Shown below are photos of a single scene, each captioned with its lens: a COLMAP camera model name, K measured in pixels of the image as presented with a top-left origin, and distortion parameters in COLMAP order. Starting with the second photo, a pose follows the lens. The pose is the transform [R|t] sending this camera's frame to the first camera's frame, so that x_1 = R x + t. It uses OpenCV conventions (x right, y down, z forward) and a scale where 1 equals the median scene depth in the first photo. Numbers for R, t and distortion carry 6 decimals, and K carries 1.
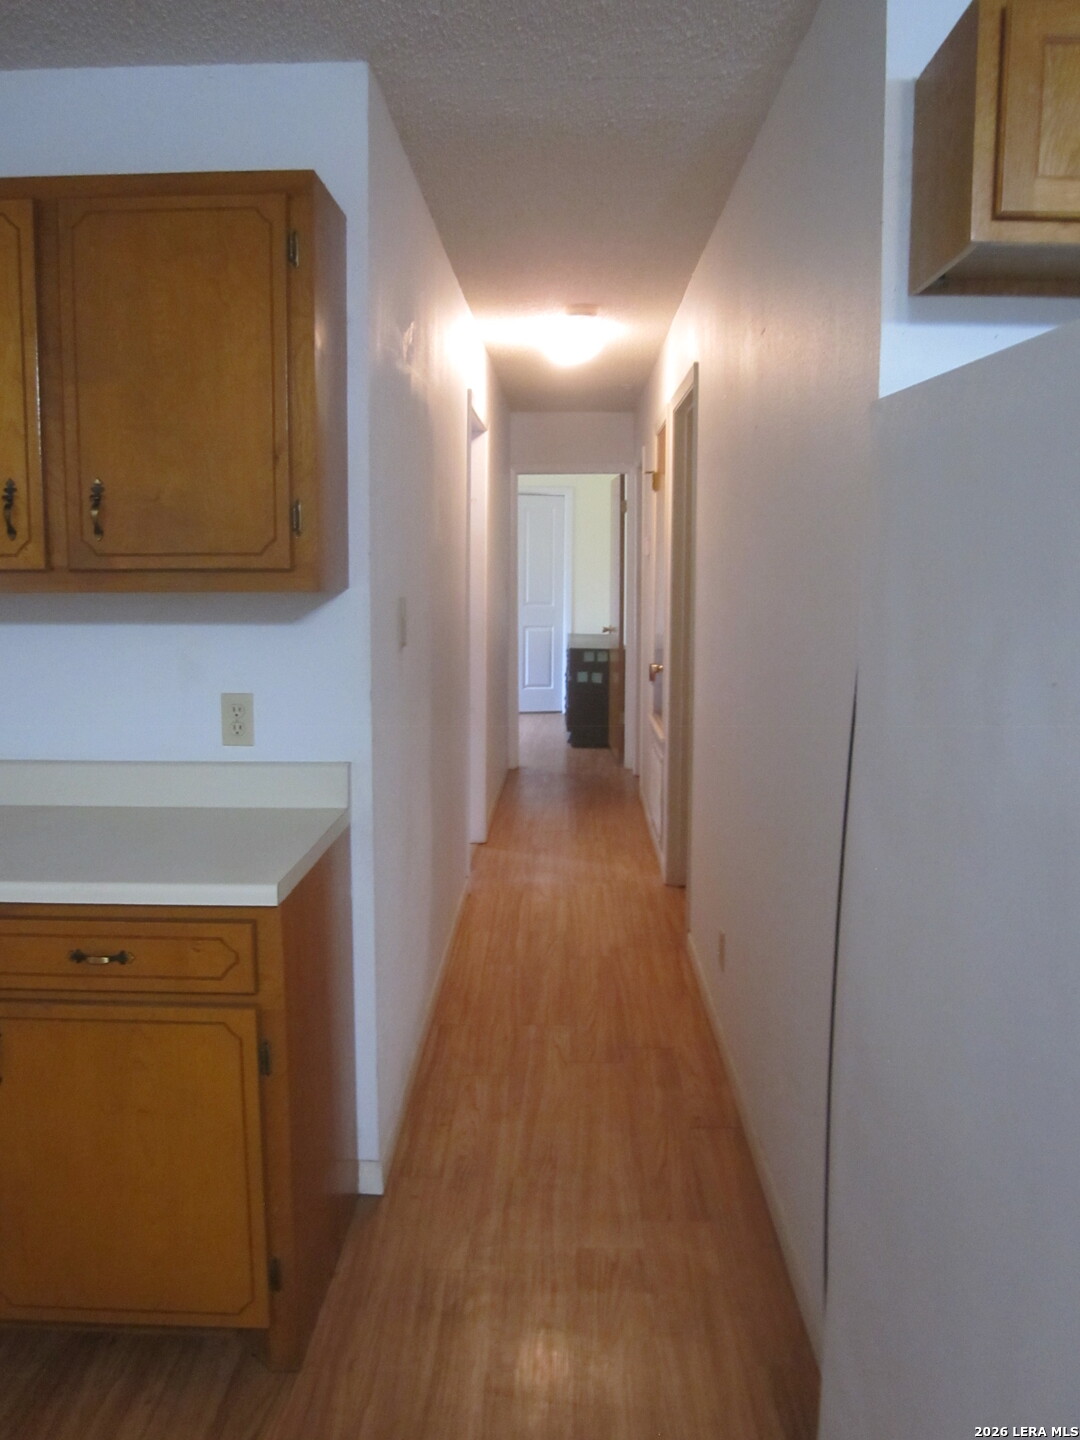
lens RADIAL K [[1158.9, 0, 540.0], [0, 1158.9, 720.0], [0, 0, 1]] dist [-0.078096, 0.013026]
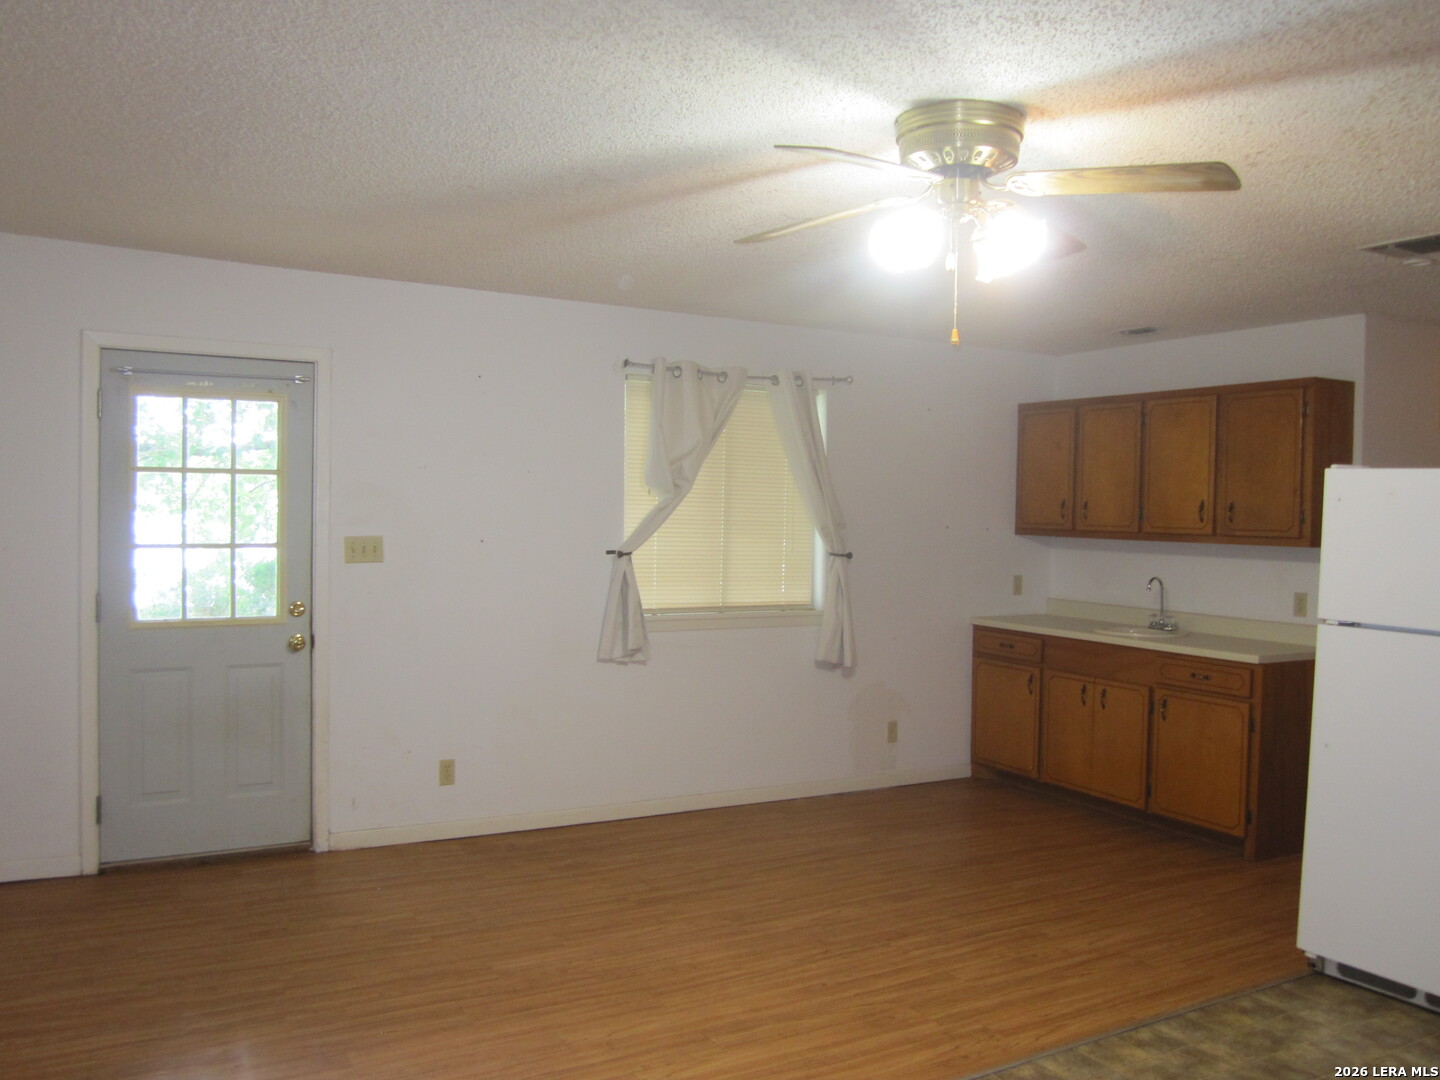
lens RADIAL K [[1158.9, 0, 720.0], [0, 1158.9, 540.0], [0, 0, 1]] dist [-0.078096, 0.013026]
pose [[0.500904, 0.026071, -0.865110, 1.358210], [-0.128296, 0.990740, -0.044427, 0.149769], [0.855941, 0.133243, 0.499611, -1.353282]]
